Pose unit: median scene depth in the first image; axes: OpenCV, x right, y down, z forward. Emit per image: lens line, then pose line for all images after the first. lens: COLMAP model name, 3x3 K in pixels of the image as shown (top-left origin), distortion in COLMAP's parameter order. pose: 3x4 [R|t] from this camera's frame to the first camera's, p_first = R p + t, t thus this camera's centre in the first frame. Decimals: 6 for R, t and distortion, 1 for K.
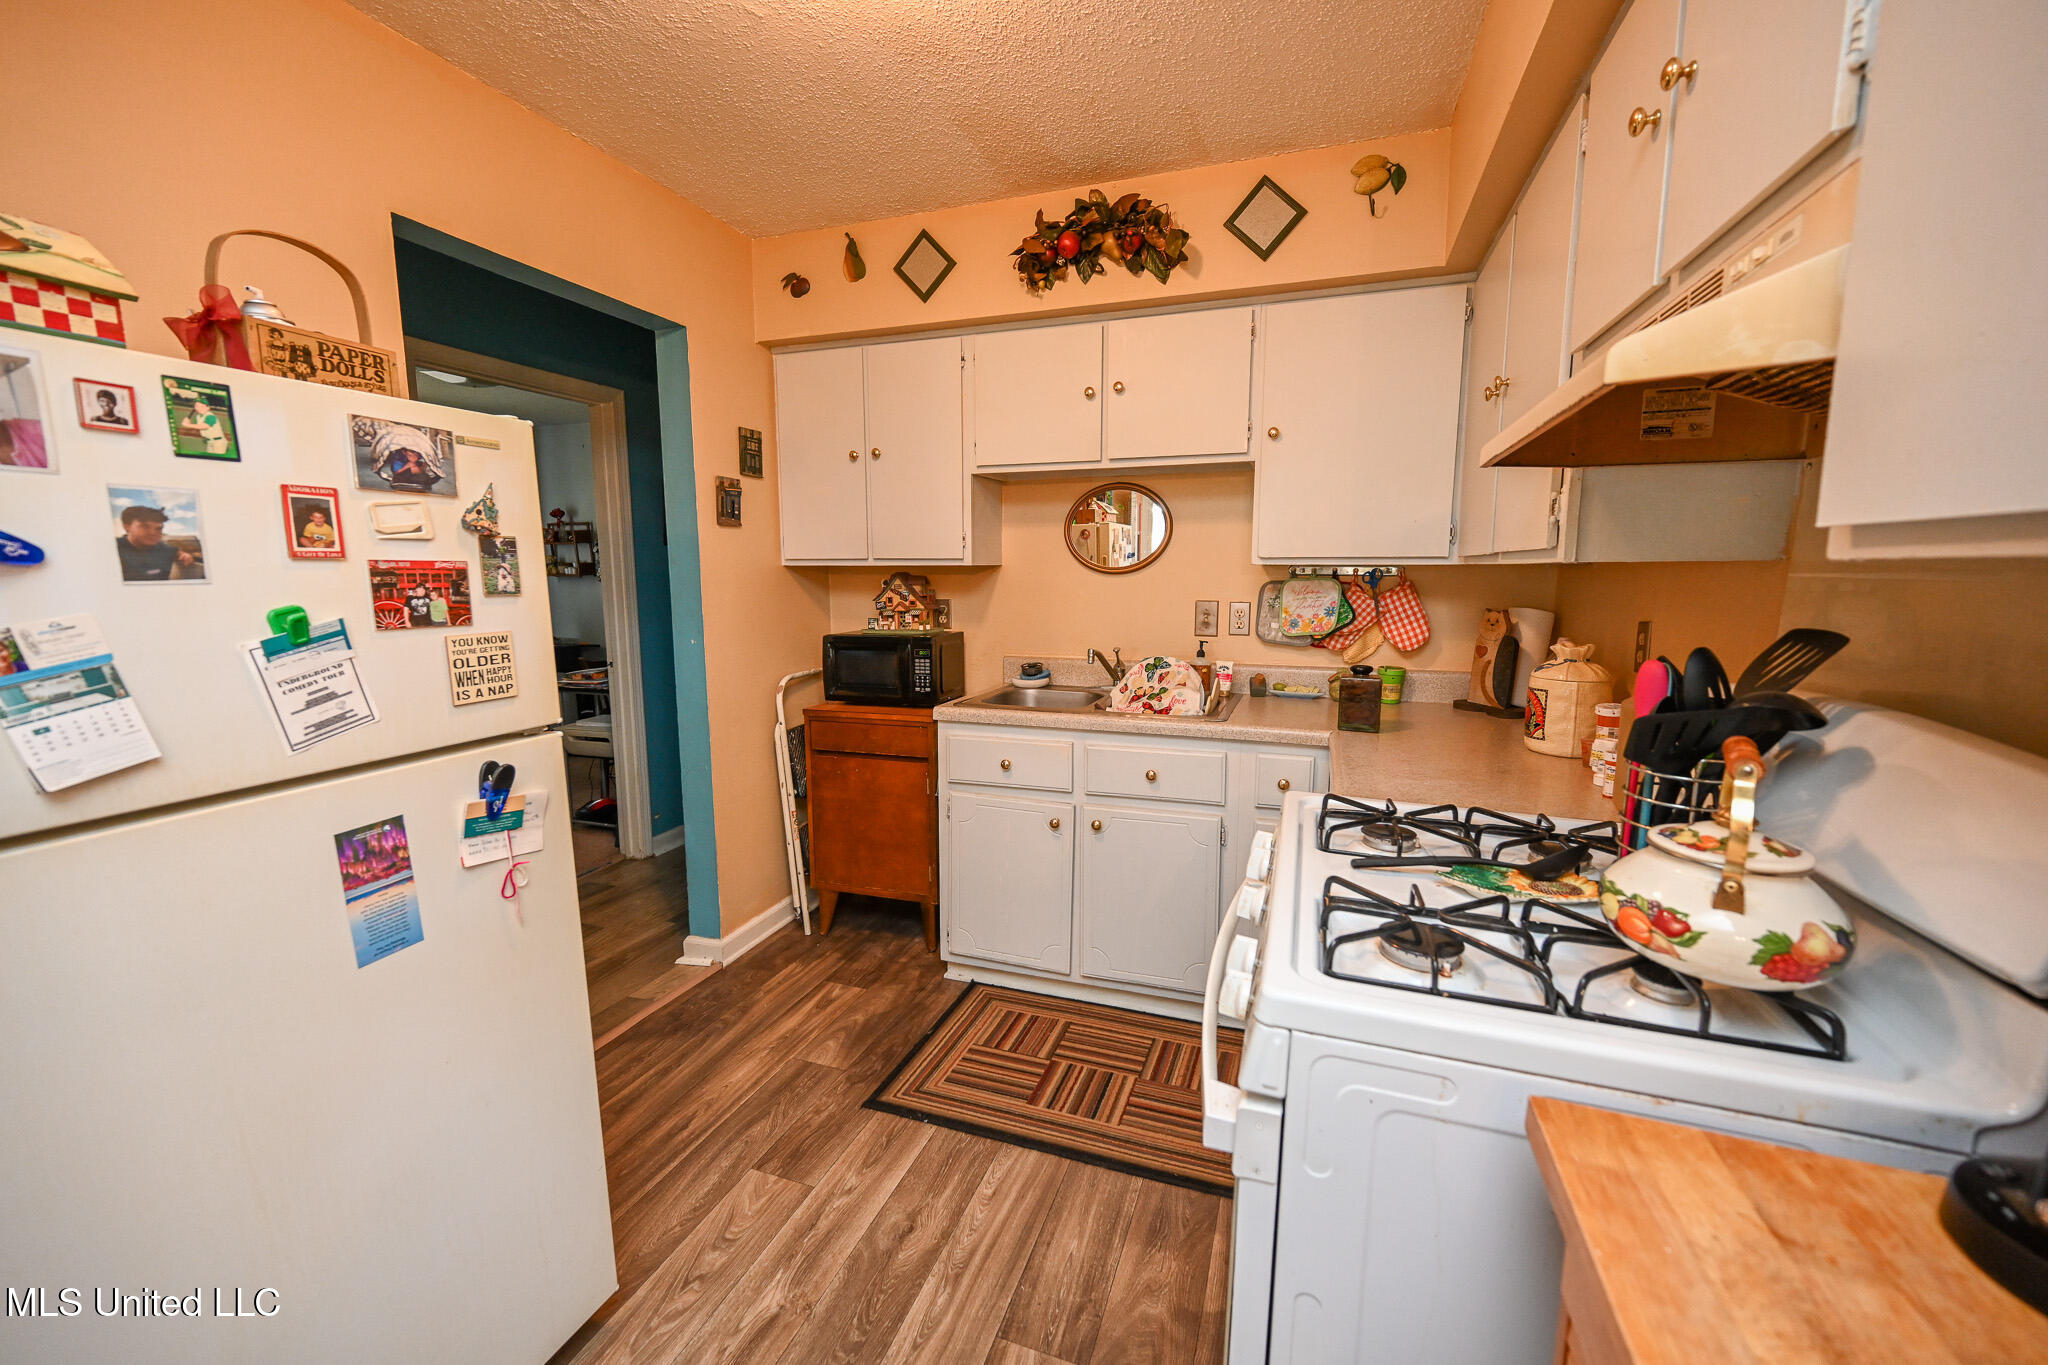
lens RADIAL K [[817.7, 0, 1025.4], [0, 817.7, 681.3], [0, 0, 1]] dist [-0.000949, -0.000134]
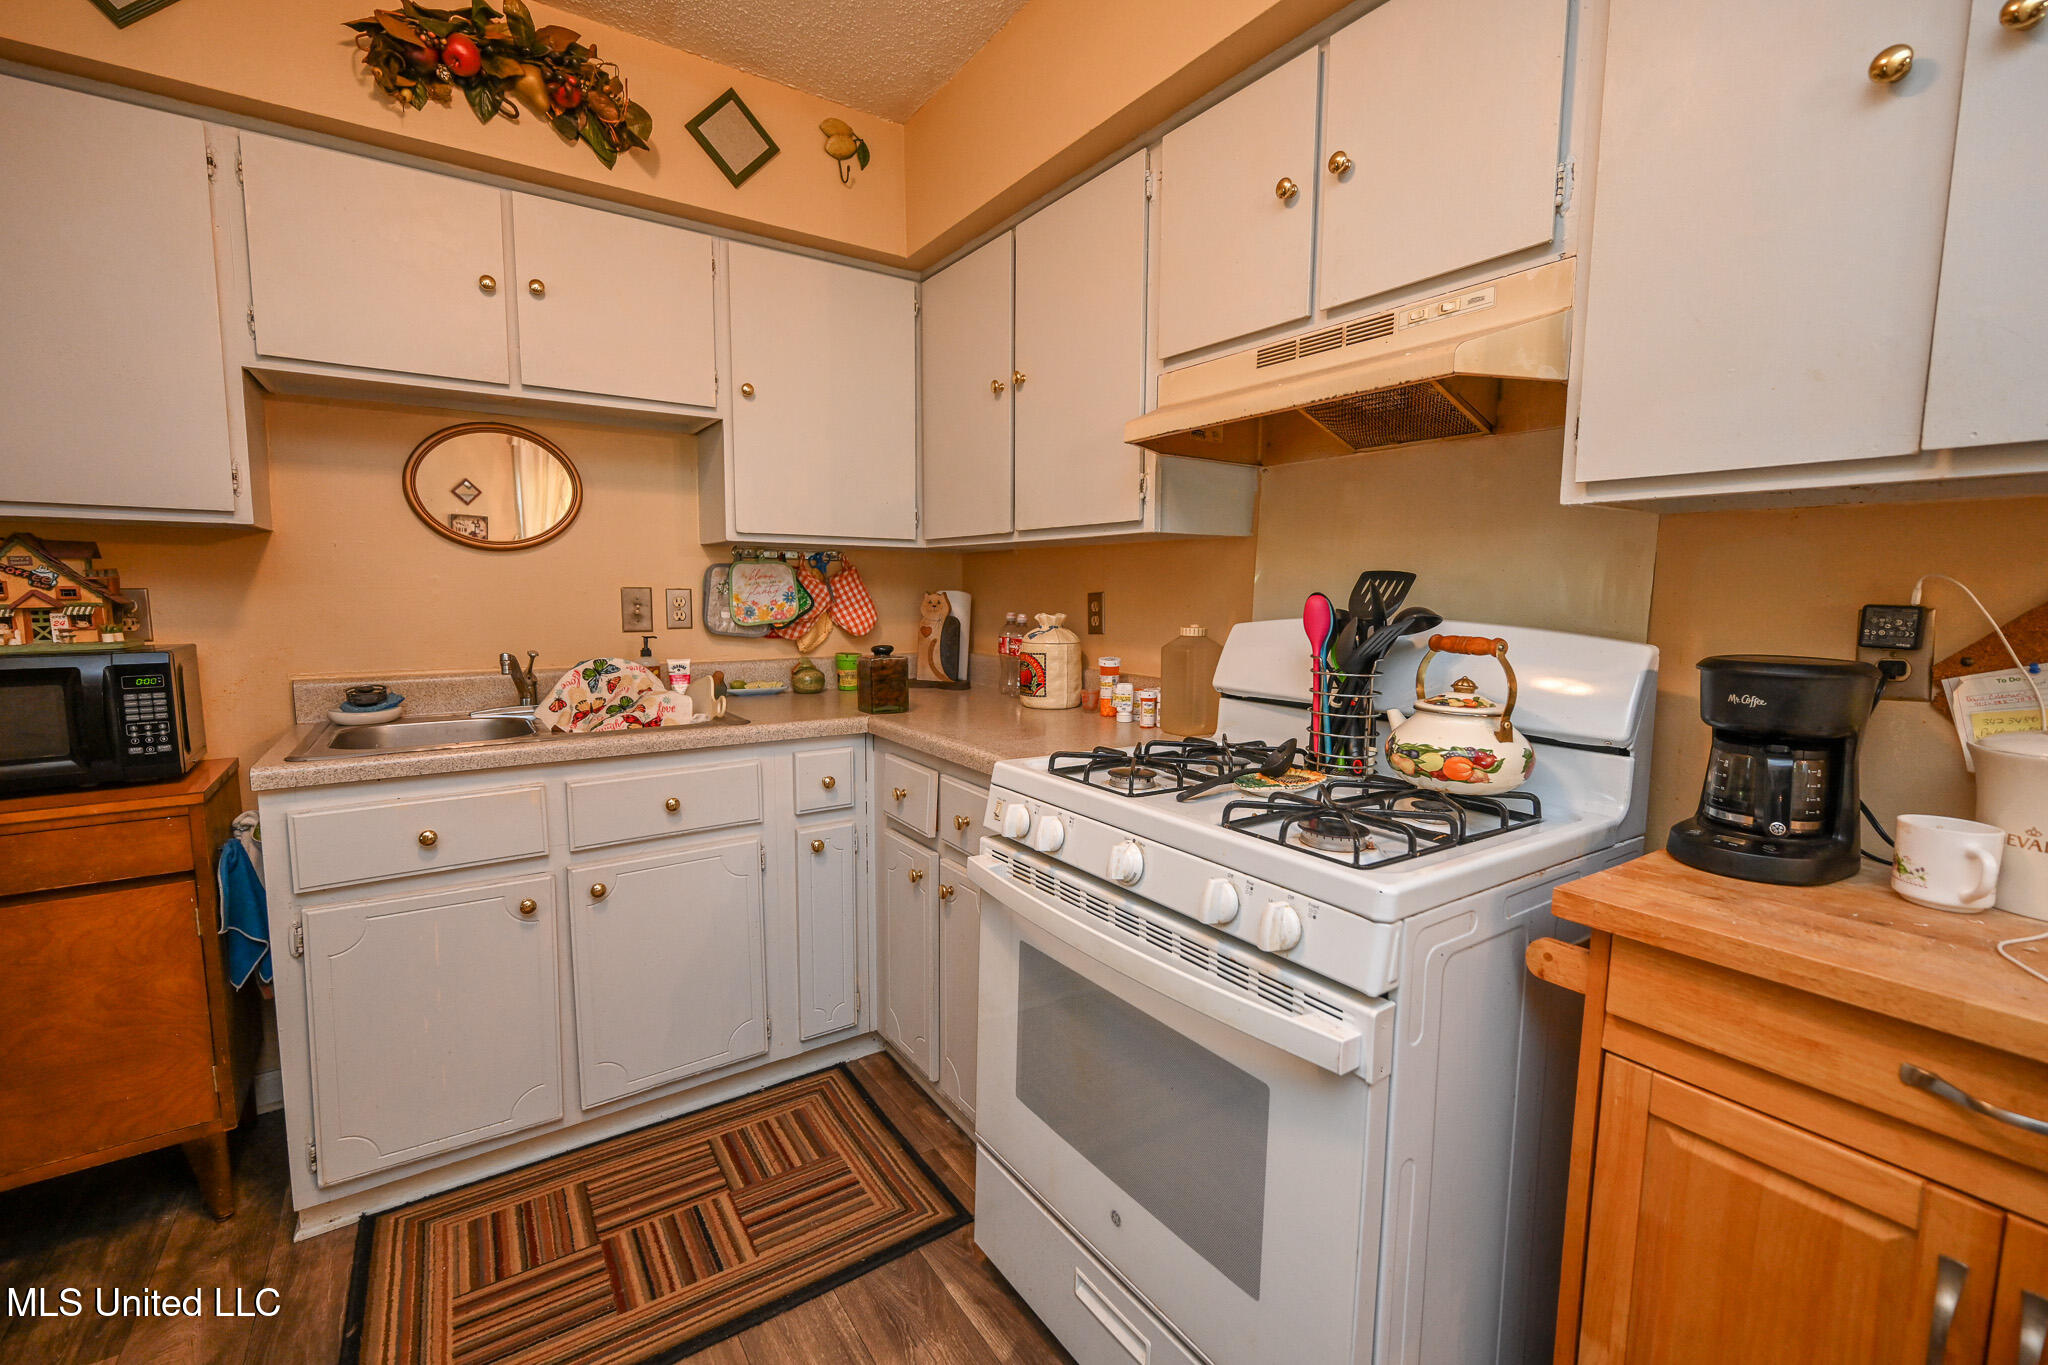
lens RADIAL K [[862.3, 0, 1024.7], [0, 862.3, 676.8], [0, 0, 1]] dist [0.000285, -0.000216]
pose [[0.589742, -0.079091, 0.803710, -0.287736], [0.103484, 0.994389, 0.021921, 0.011346], [-0.800934, 0.070243, 0.594618, 0.237423]]
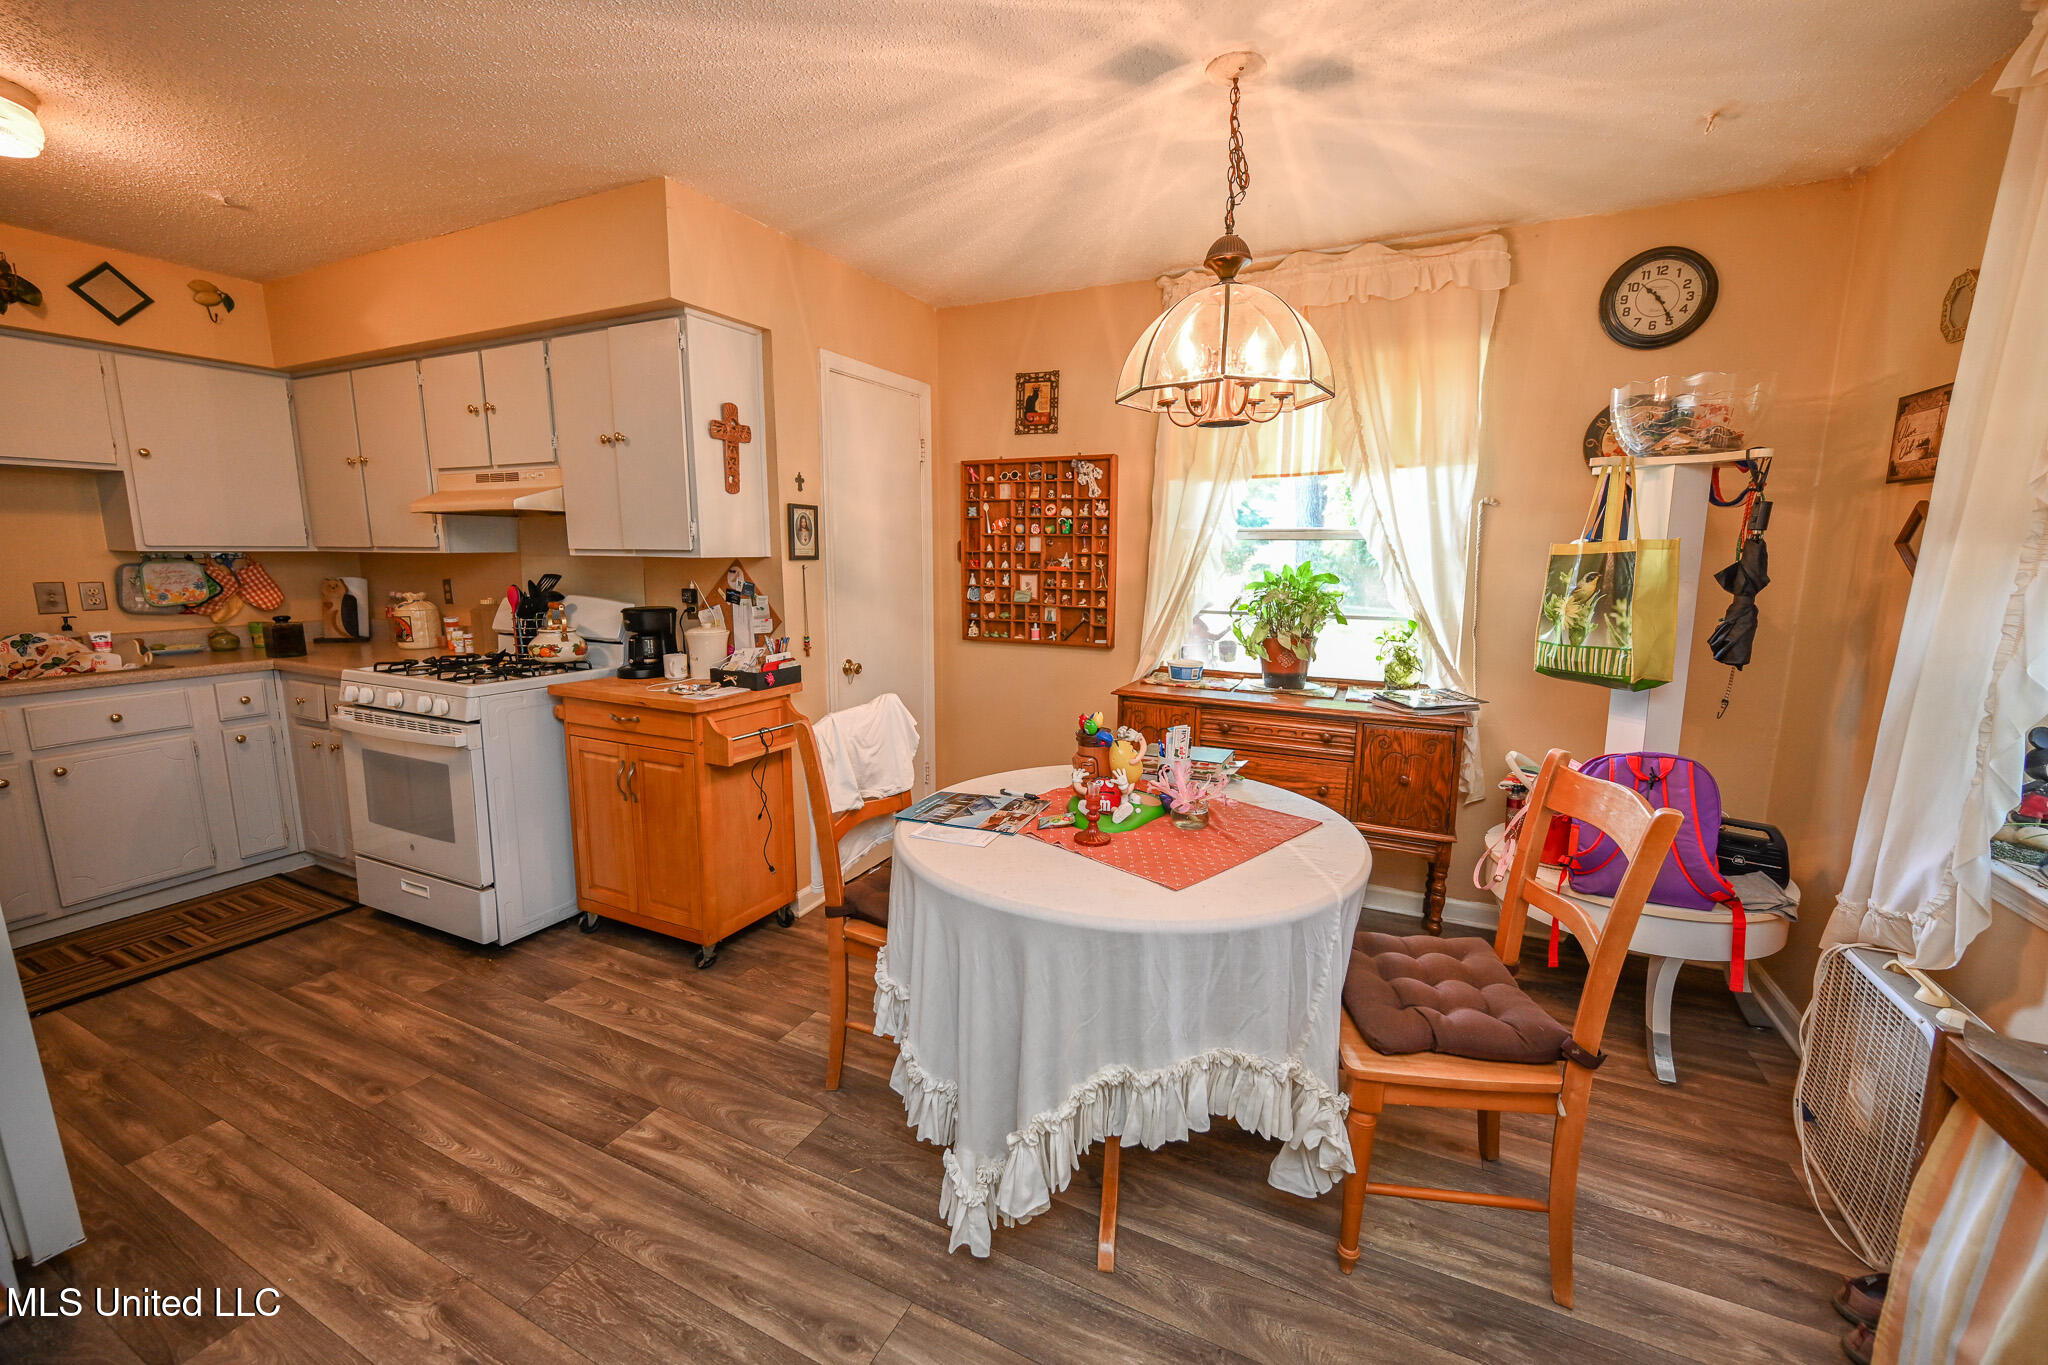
lens RADIAL K [[798.8, 0, 1026.1], [0, 798.8, 674.3], [0, 0, 1]] dist [0.000049, 0.000023]
pose [[0.104274, -0.153730, 0.982596, -0.889794], [0.130376, 0.981568, 0.139734, 0.057791], [-0.985966, 0.113536, 0.122394, -0.544122]]
